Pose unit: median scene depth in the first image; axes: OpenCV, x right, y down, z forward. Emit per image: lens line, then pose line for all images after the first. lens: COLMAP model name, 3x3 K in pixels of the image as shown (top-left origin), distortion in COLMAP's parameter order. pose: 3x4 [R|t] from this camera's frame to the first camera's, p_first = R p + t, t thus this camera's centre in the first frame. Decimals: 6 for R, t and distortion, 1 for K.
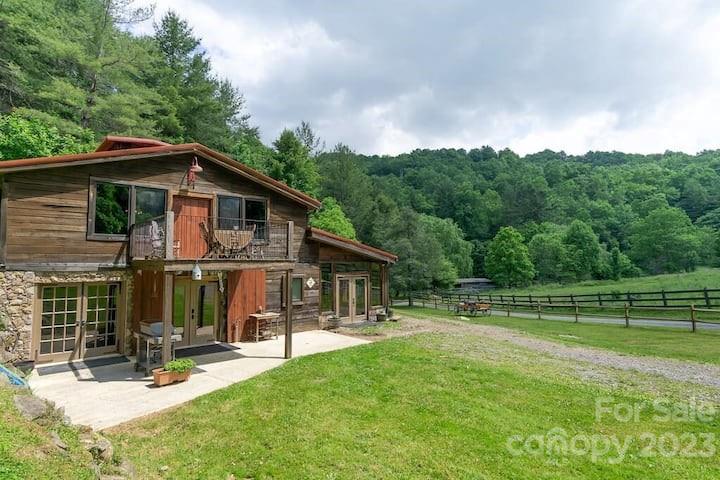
lens RADIAL K [[380.1, 0, 360.0], [0, 380.1, 240.0], [0, 0, 1]] dist [0.000381, 0.001101]
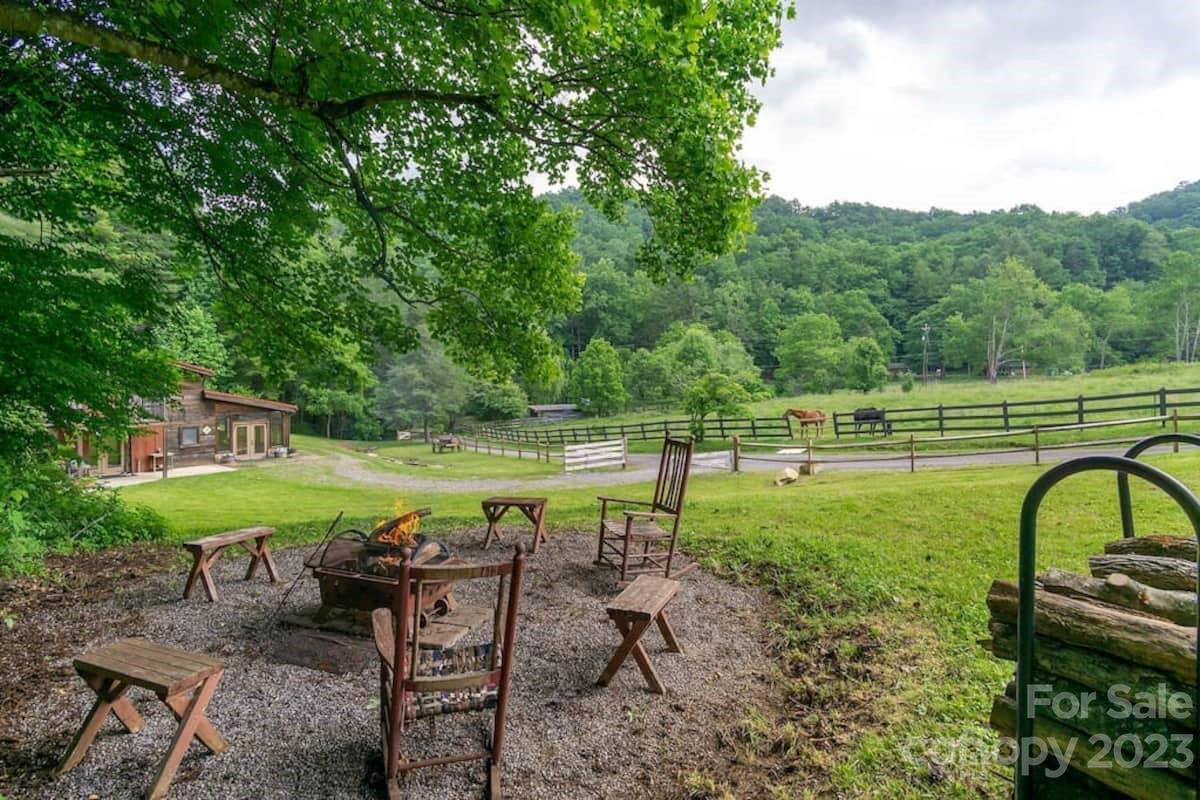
lens RADIAL K [[633.5, 0, 600.0], [0, 633.5, 400.0], [0, 0, 1]] dist [0.000381, 0.001101]
pose [[0.987445, -0.005659, 0.157864, 0.871376], [-0.011919, 0.993840, 0.110183, -0.251770], [-0.157515, -0.110681, 0.981294, -1.379564]]
